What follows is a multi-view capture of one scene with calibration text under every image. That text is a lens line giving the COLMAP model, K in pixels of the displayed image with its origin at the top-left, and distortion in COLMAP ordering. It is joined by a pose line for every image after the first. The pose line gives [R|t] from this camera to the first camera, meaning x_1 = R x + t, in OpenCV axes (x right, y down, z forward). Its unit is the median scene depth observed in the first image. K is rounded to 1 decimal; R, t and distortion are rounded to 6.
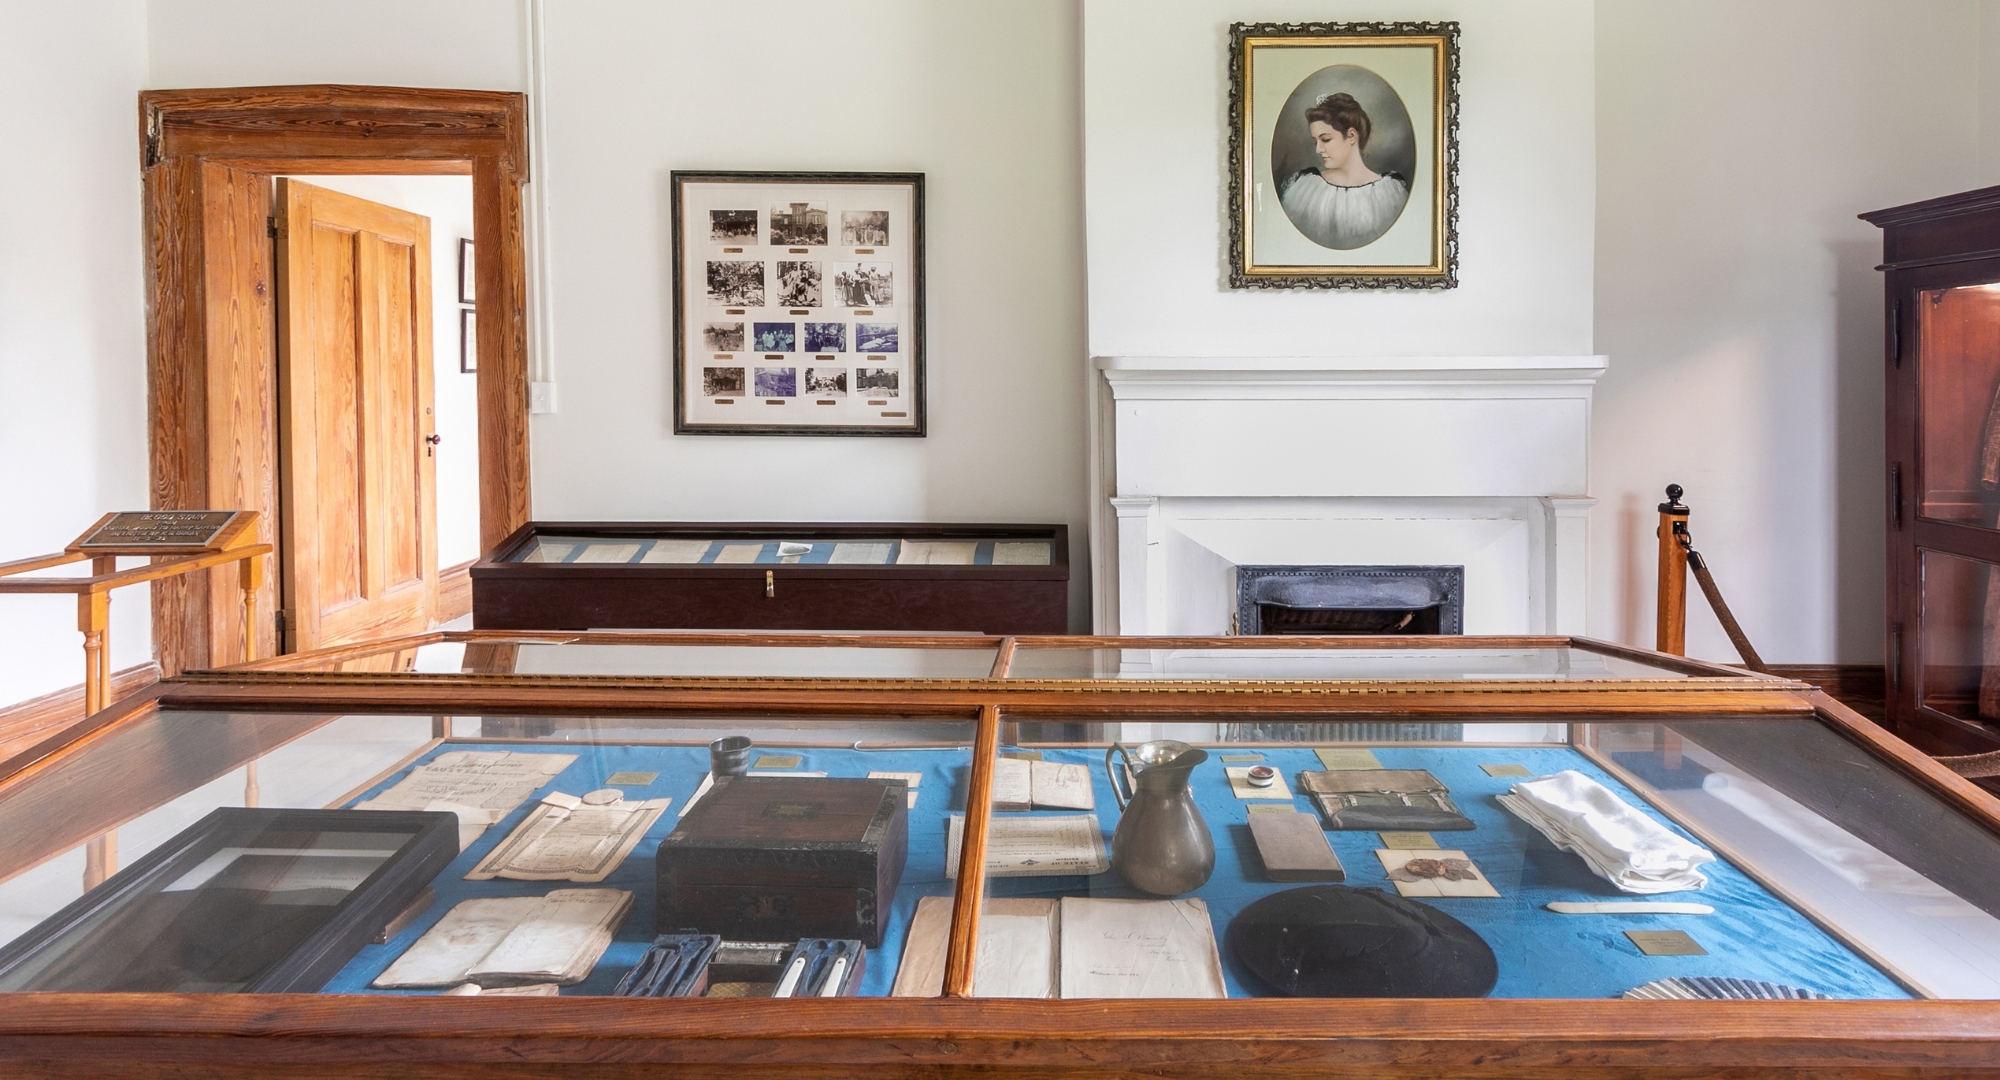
lens RADIAL K [[993.2, 0, 1056.0], [0, 993.2, 394.2], [0, 0, 1]] dist [0.014739, -0.000532]
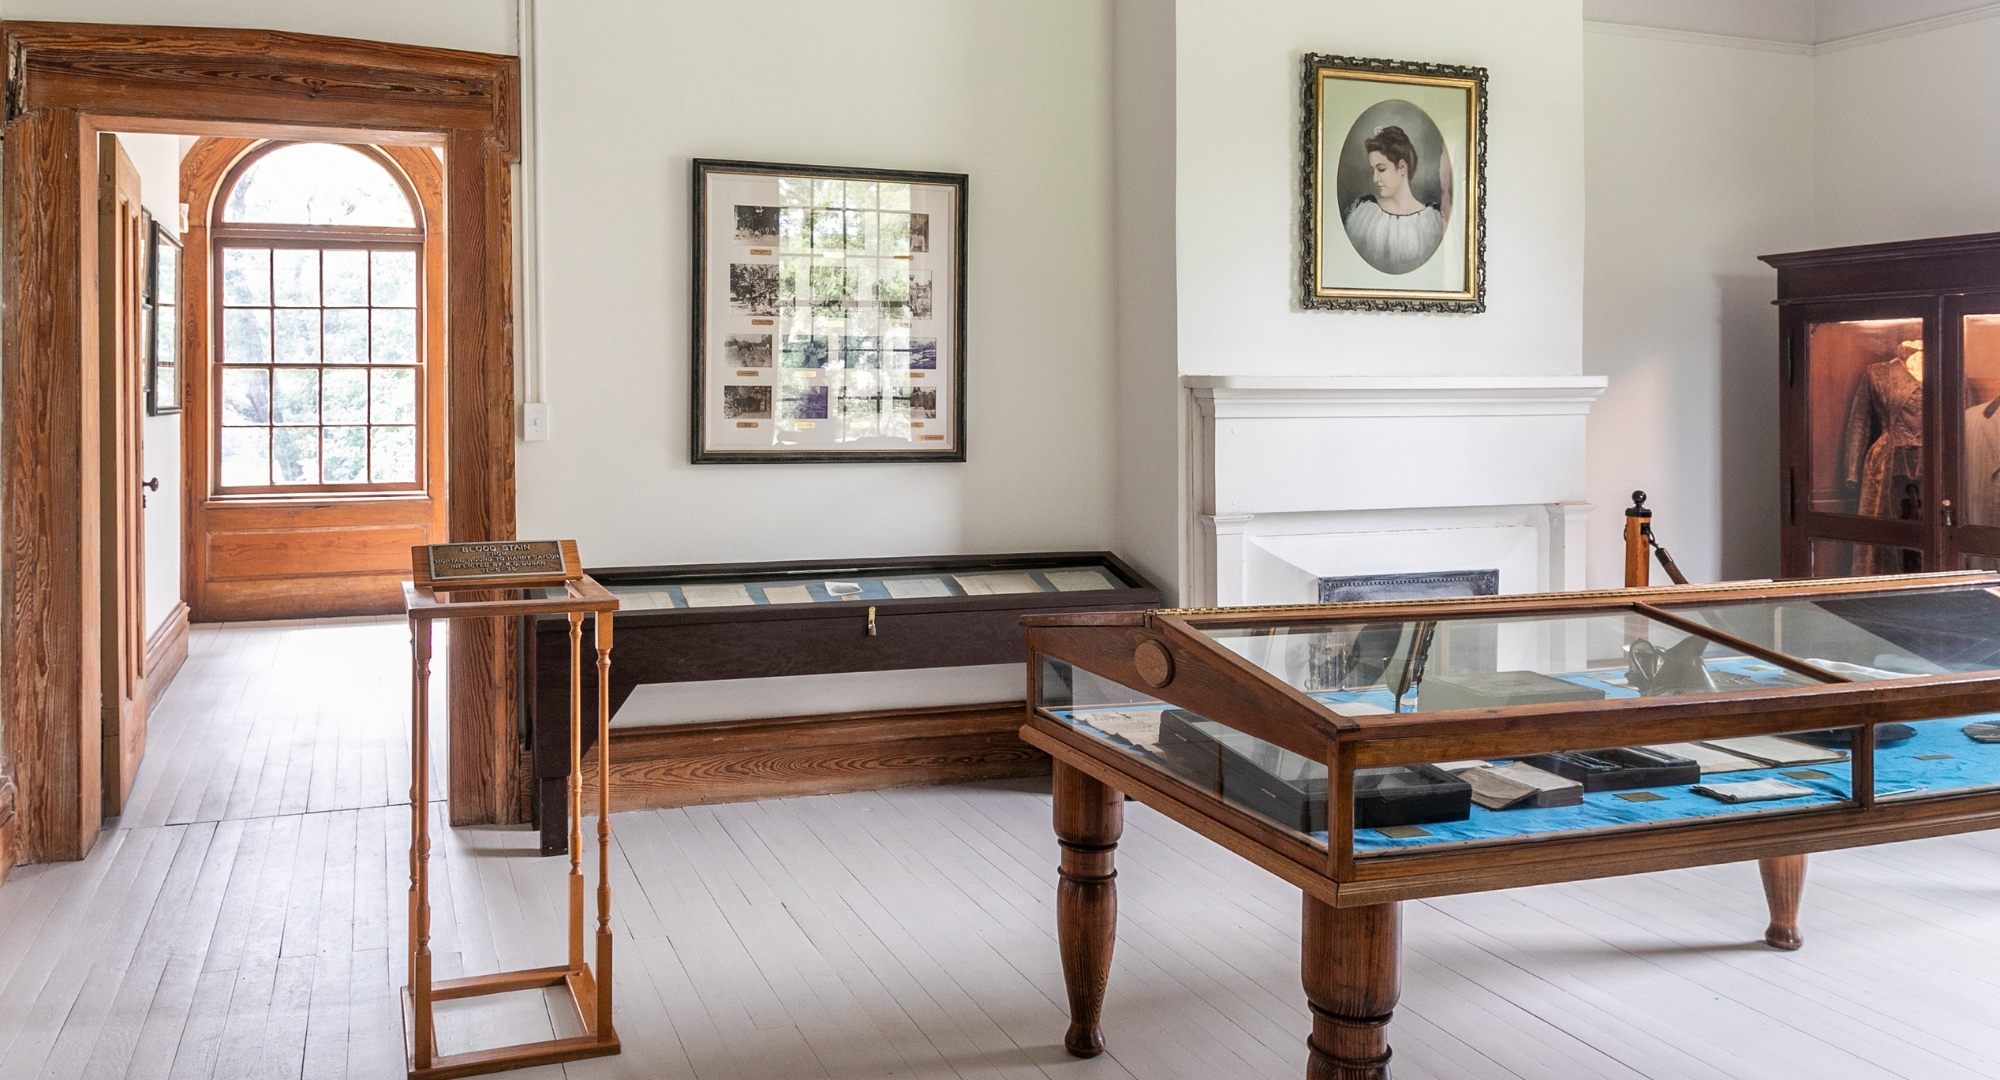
lens RADIAL K [[1442.2, 0, 998.2], [0, 1442.2, 410.0], [0, 0, 1]] dist [0.004137, 0.002726]
pose [[0.942615, -0.005456, 0.333837, -0.552455], [0.007461, 0.999961, -0.004723, 0.002027], [-0.333798, 0.006942, 0.942619, -0.265941]]
